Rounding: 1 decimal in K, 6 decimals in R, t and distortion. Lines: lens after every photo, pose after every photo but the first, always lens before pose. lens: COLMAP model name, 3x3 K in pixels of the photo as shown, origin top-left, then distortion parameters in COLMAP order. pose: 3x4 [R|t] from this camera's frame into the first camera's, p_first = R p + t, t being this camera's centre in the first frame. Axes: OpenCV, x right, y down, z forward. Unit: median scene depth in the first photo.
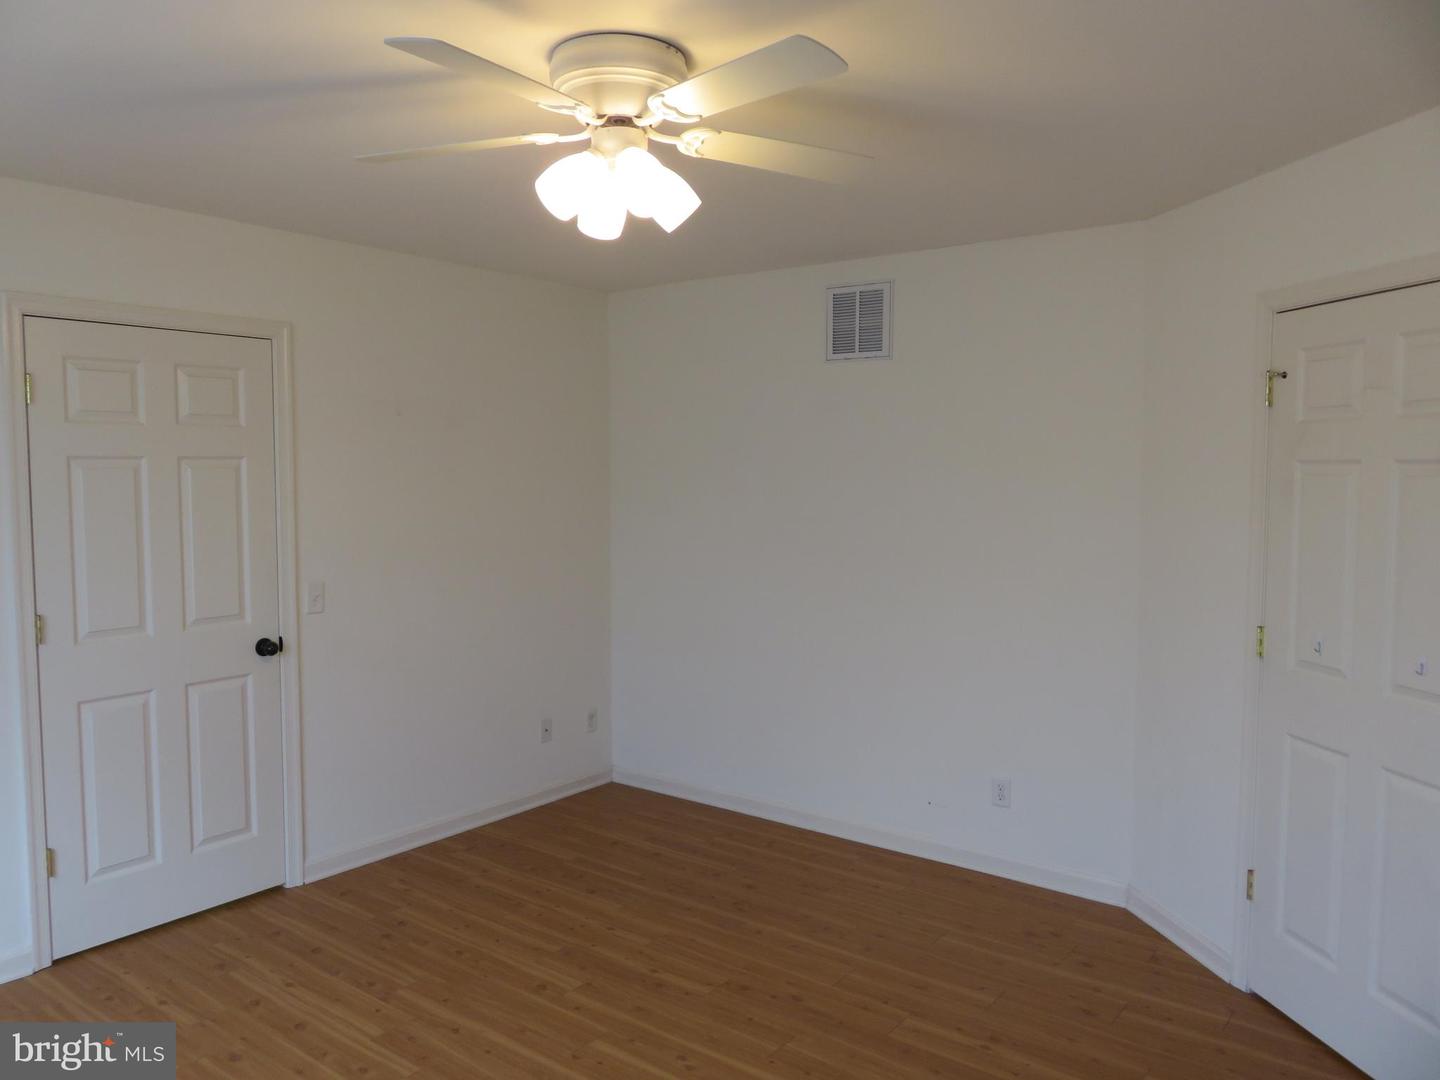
lens RADIAL K [[1071.2, 0, 717.5], [0, 1071.2, 541.5], [0, 0, 1]] dist [-0.007653, -0.001577]
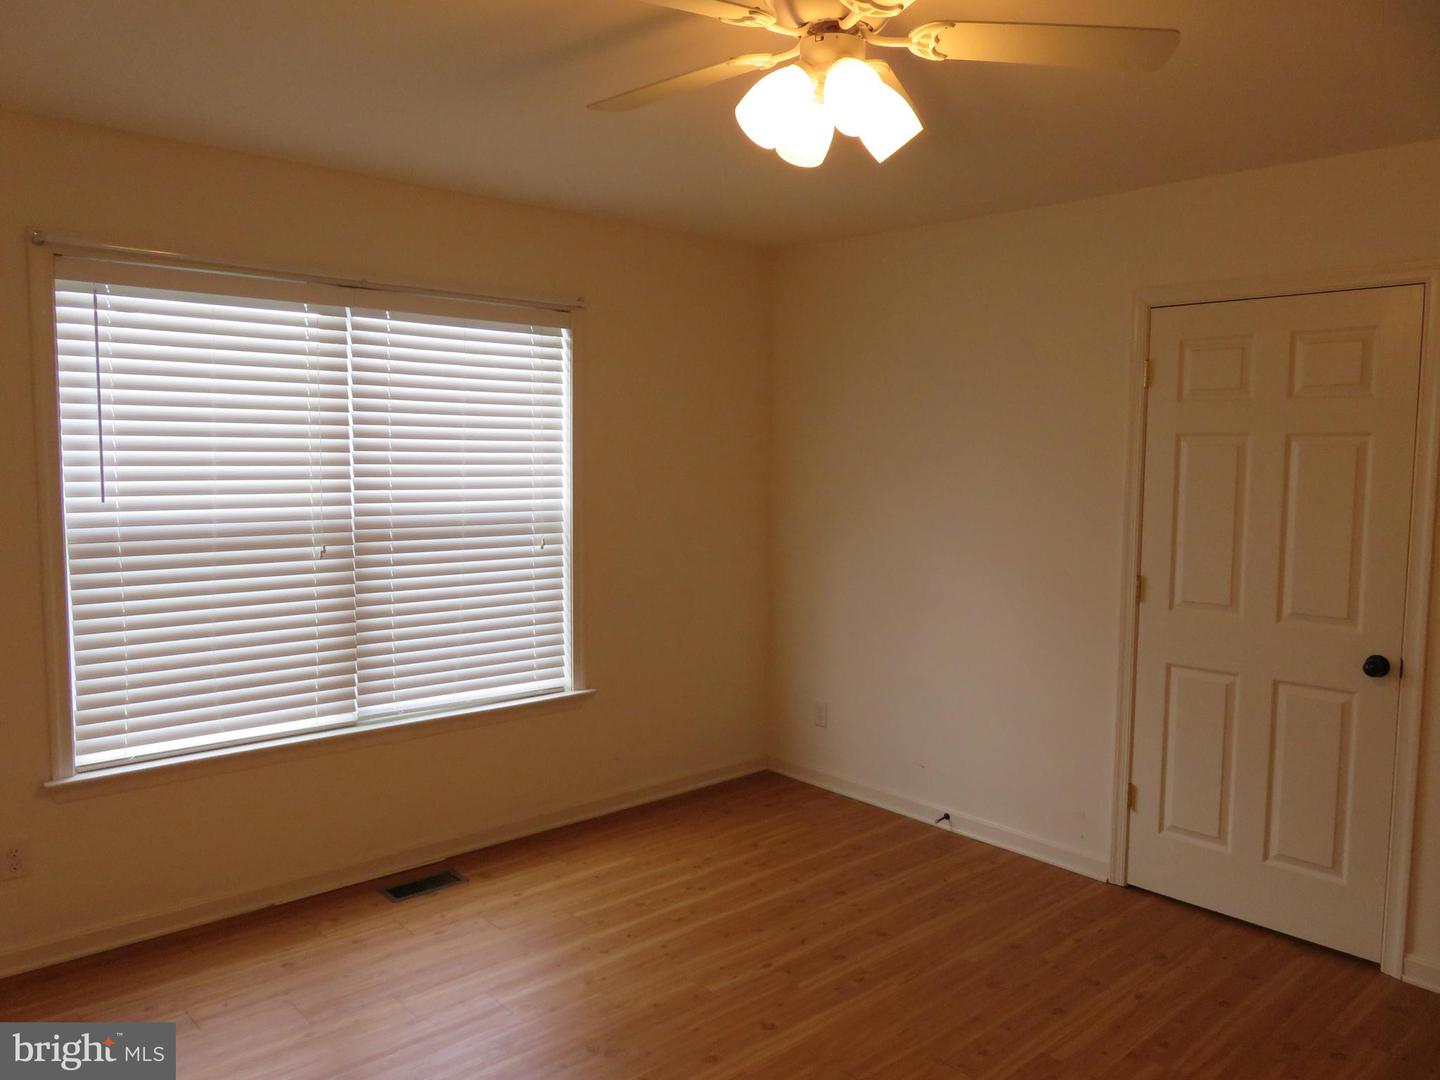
lens RADIAL K [[1071.2, 0, 717.5], [0, 1071.2, 541.5], [0, 0, 1]] dist [-0.007653, -0.001577]
pose [[-0.201365, 0.073919, -0.976723, 0.526649], [-0.075410, 0.993019, 0.090699, -0.034864], [0.976609, 0.091918, -0.194386, 0.744483]]
